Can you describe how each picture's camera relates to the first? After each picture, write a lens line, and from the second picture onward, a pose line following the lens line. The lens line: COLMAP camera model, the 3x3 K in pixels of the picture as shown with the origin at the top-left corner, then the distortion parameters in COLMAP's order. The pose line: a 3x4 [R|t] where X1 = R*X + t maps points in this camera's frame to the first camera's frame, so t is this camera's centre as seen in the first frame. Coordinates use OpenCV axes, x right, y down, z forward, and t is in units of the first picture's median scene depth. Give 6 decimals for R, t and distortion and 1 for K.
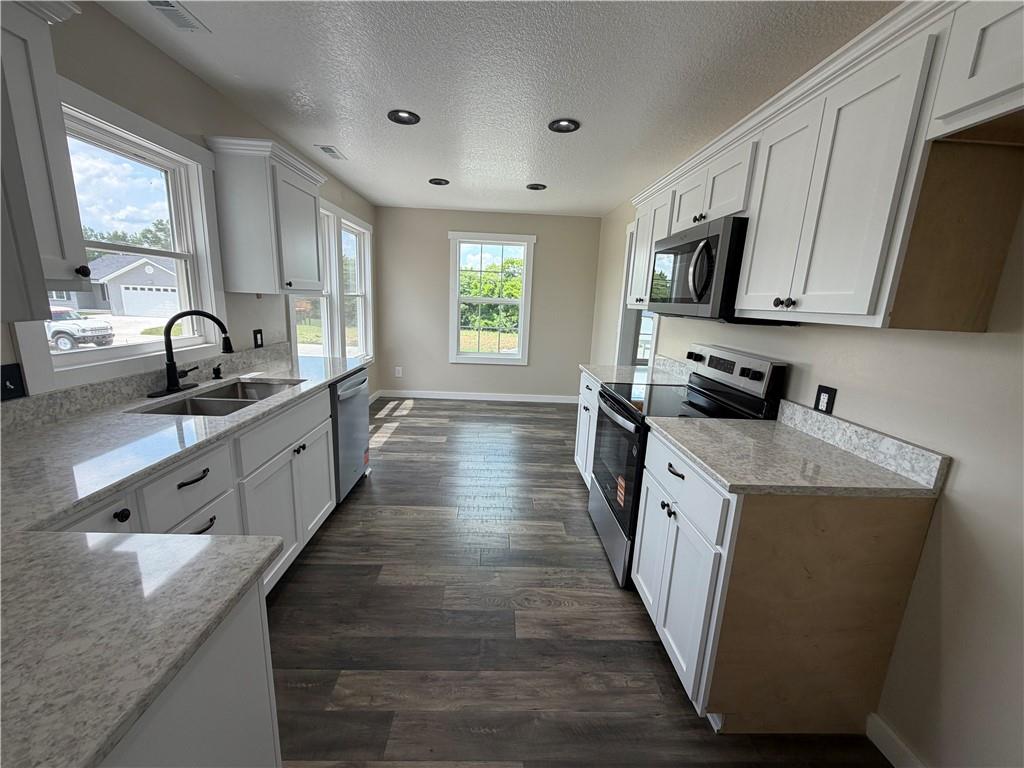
lens RADIAL K [[407.9, 0, 510.2], [0, 407.9, 385.4], [0, 0, 1]] dist [-0.000506, 0.000181]
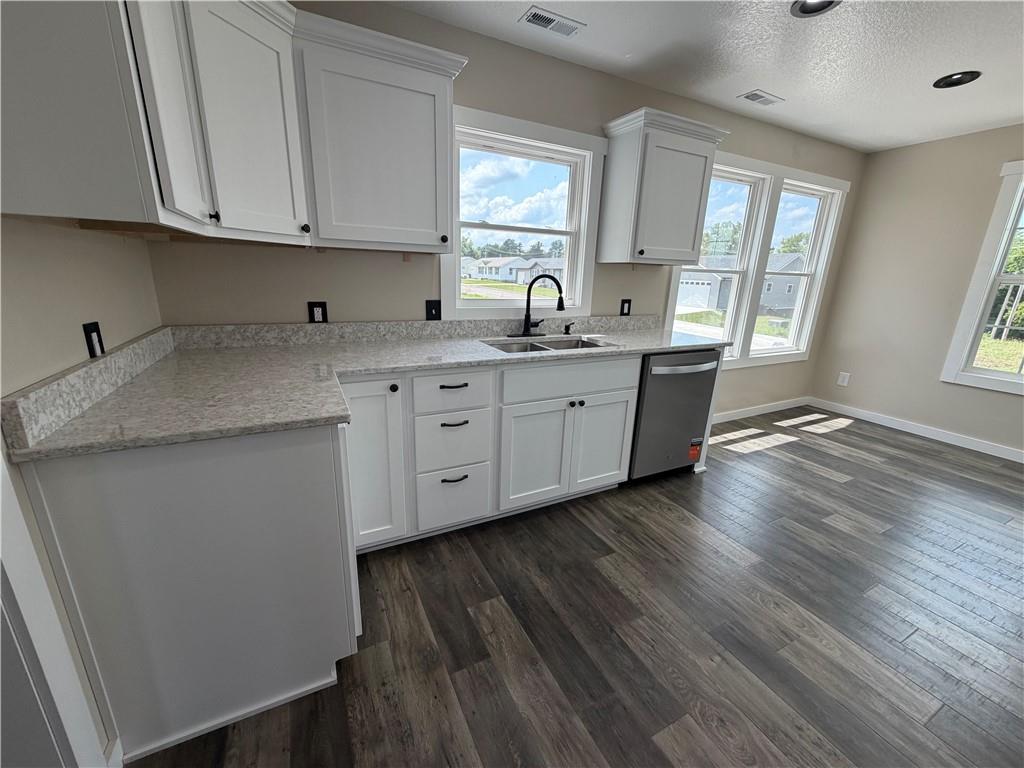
lens RADIAL K [[407.9, 0, 510.2], [0, 407.9, 385.4], [0, 0, 1]] dist [-0.000506, 0.000181]
pose [[0.427187, 0.214258, -0.878410, 0.291538], [-0.203194, 0.969416, 0.137638, -0.001645], [0.881035, 0.119691, 0.457658, 0.302230]]
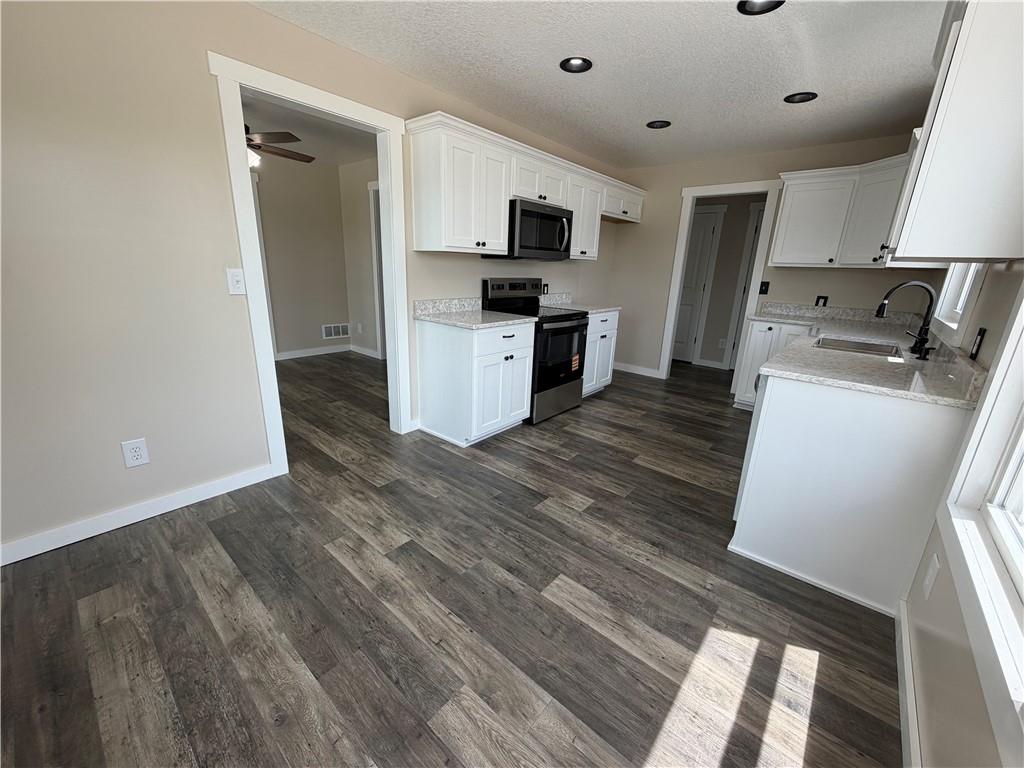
lens RADIAL K [[407.9, 0, 510.2], [0, 407.9, 385.4], [0, 0, 1]] dist [-0.000506, 0.000181]
pose [[-0.735024, -0.258492, 0.626835, -0.594347], [0.076111, 0.887181, 0.455100, -0.436665], [-0.673756, 0.382218, -0.632426, 2.137114]]
